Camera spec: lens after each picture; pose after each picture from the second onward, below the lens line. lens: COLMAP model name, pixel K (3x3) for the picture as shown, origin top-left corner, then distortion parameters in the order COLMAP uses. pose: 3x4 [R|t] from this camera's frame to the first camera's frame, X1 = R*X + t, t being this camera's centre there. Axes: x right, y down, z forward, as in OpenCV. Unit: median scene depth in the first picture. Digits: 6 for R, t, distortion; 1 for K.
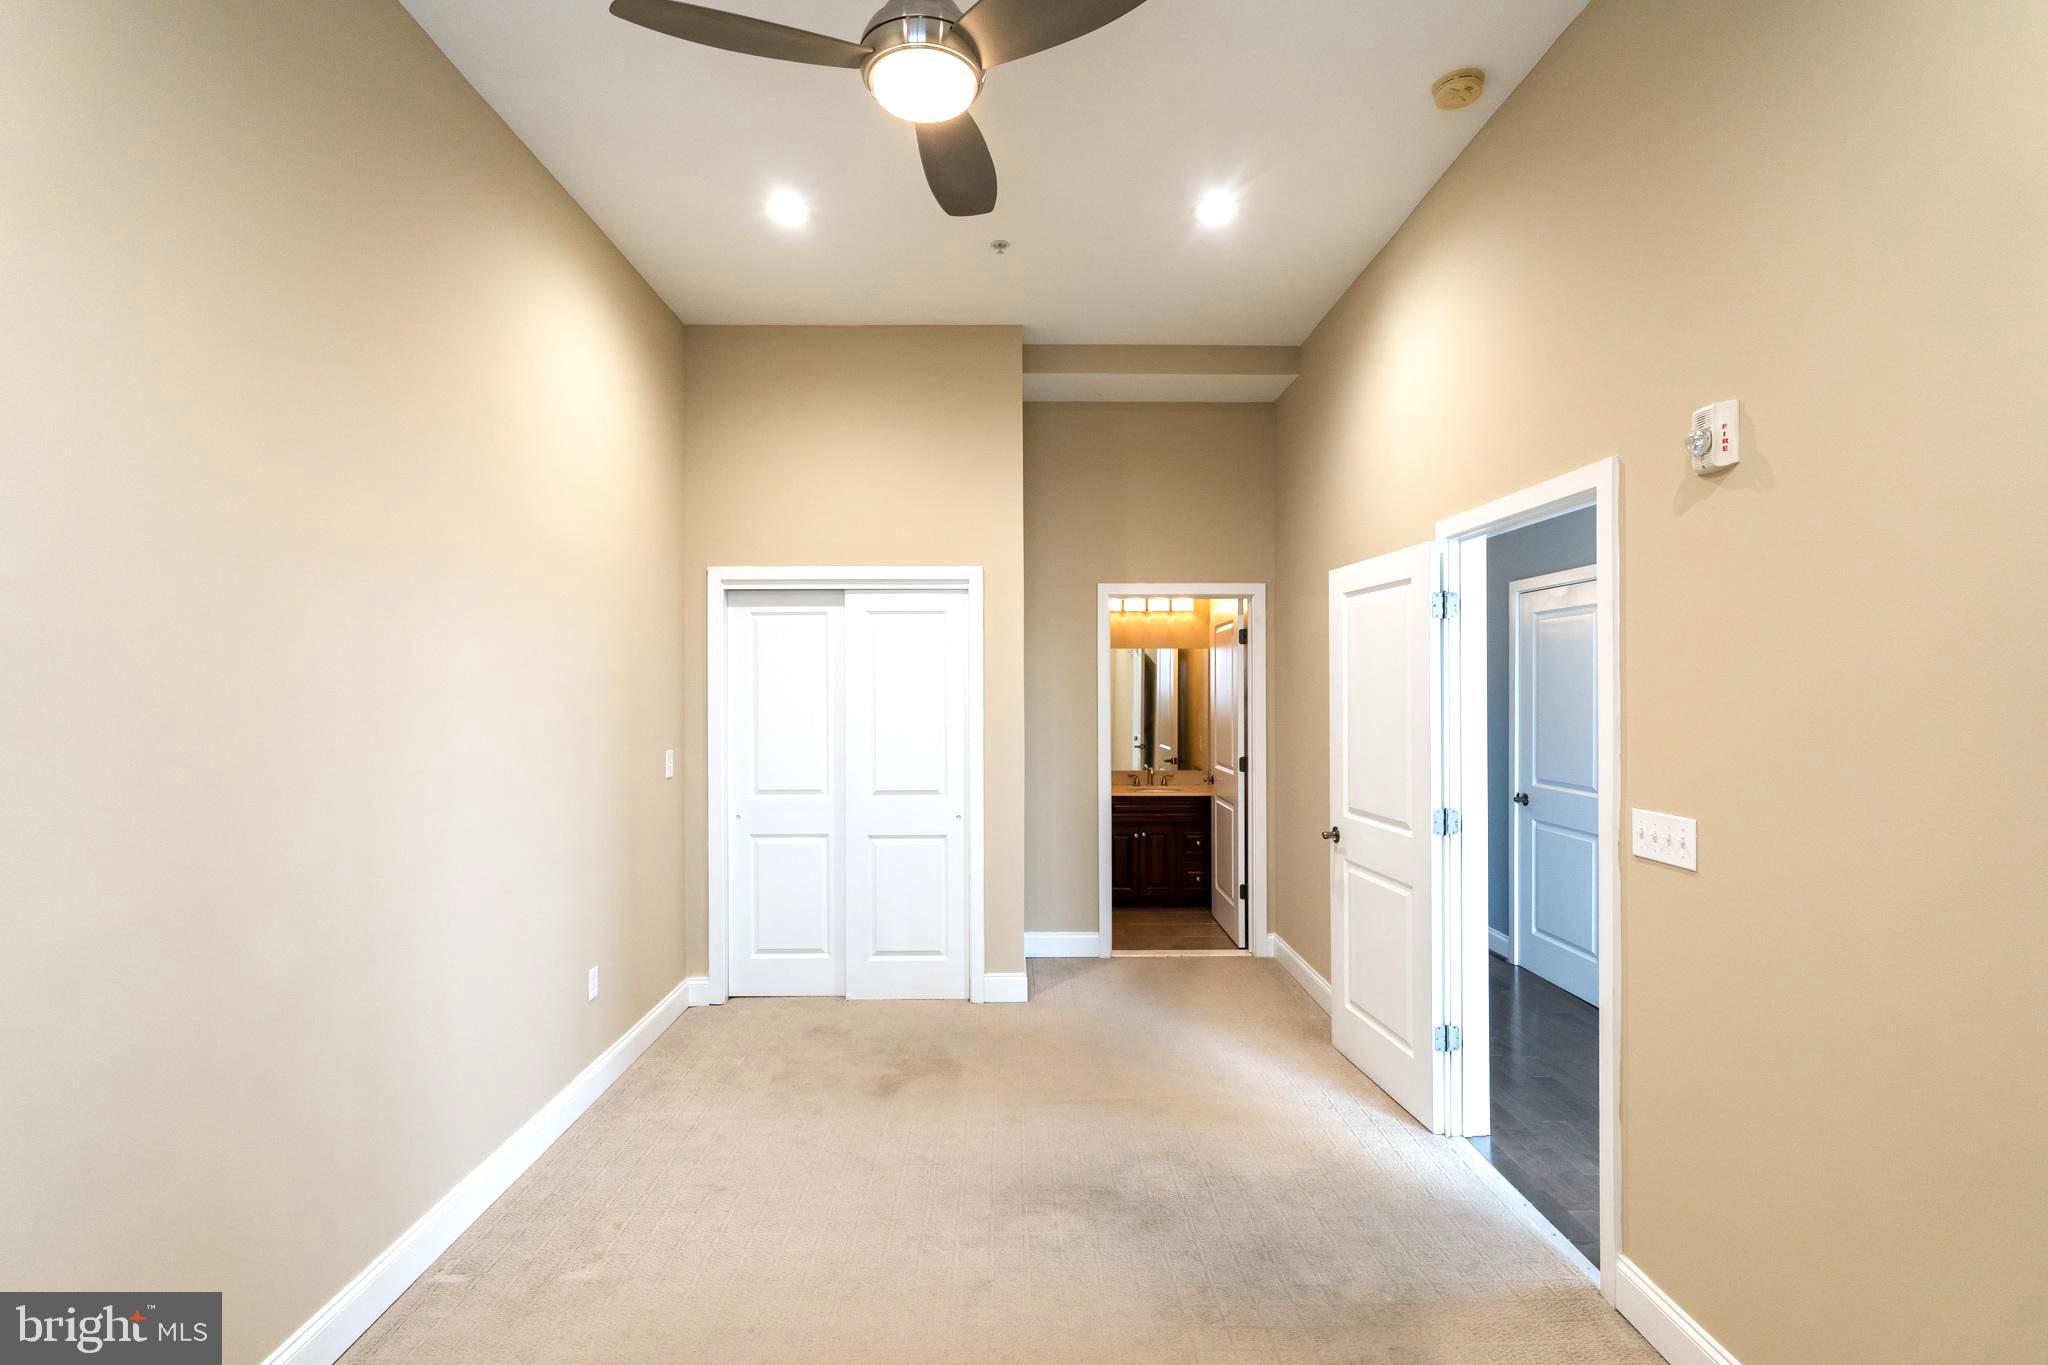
lens RADIAL K [[917.5, 0, 1023.2], [0, 917.5, 689.5], [0, 0, 1]] dist [0.001452, -0.000405]
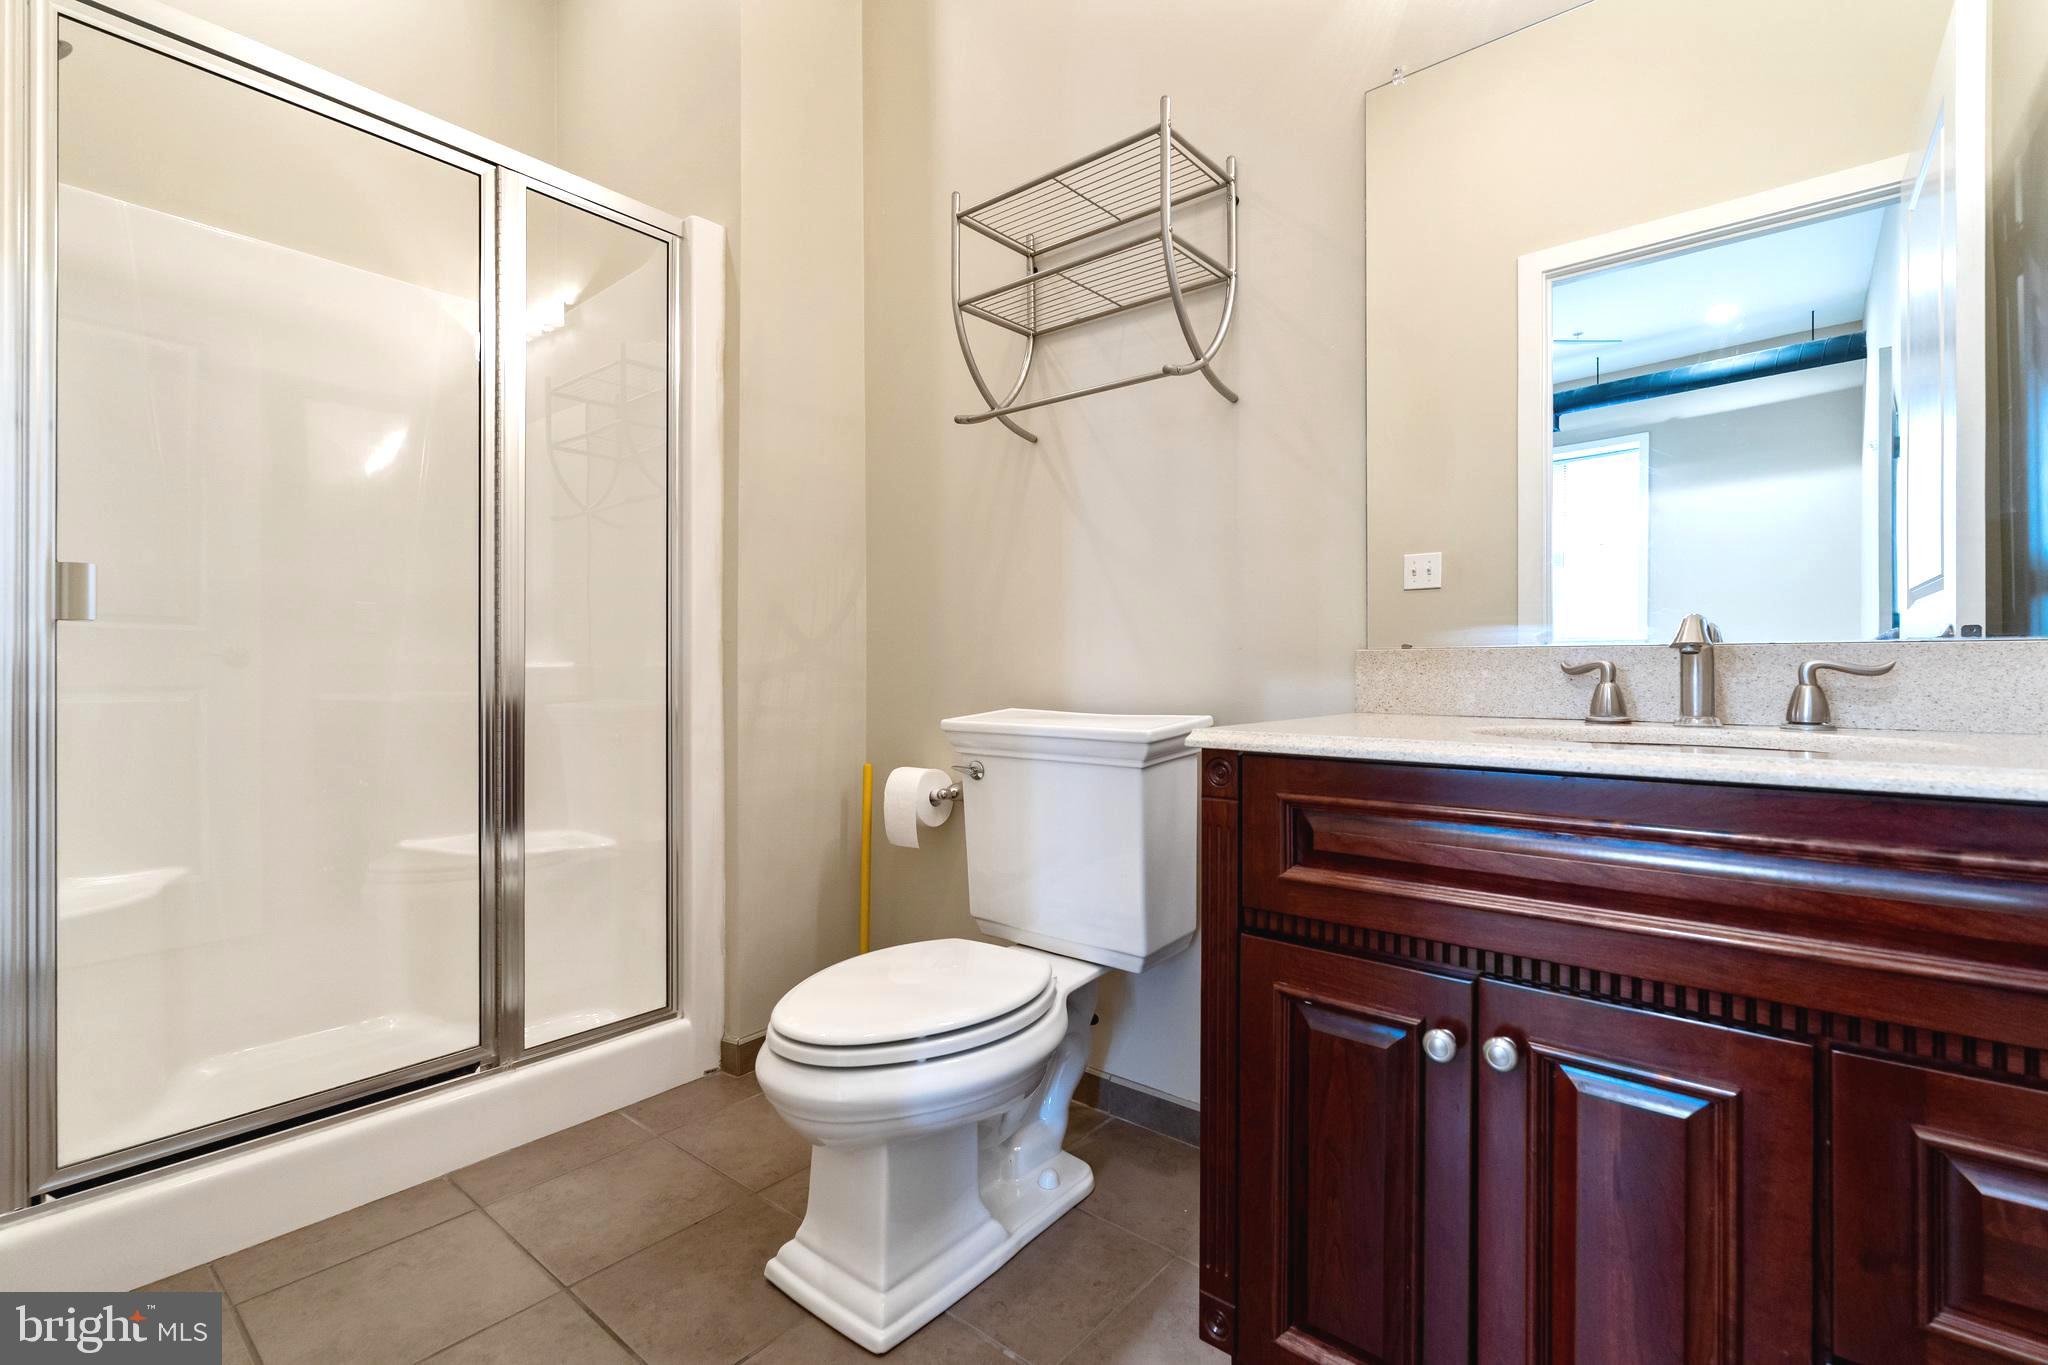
lens RADIAL K [[917.5, 0, 1026.0], [0, 917.5, 672.1], [0, 0, 1]] dist [0.001452, -0.000405]
pose [[0.759975, 0.001953, -0.649950, 0.165509], [0.002538, 0.999979, 0.005972, 0.100375], [0.649948, -0.006188, 0.759954, 0.848503]]
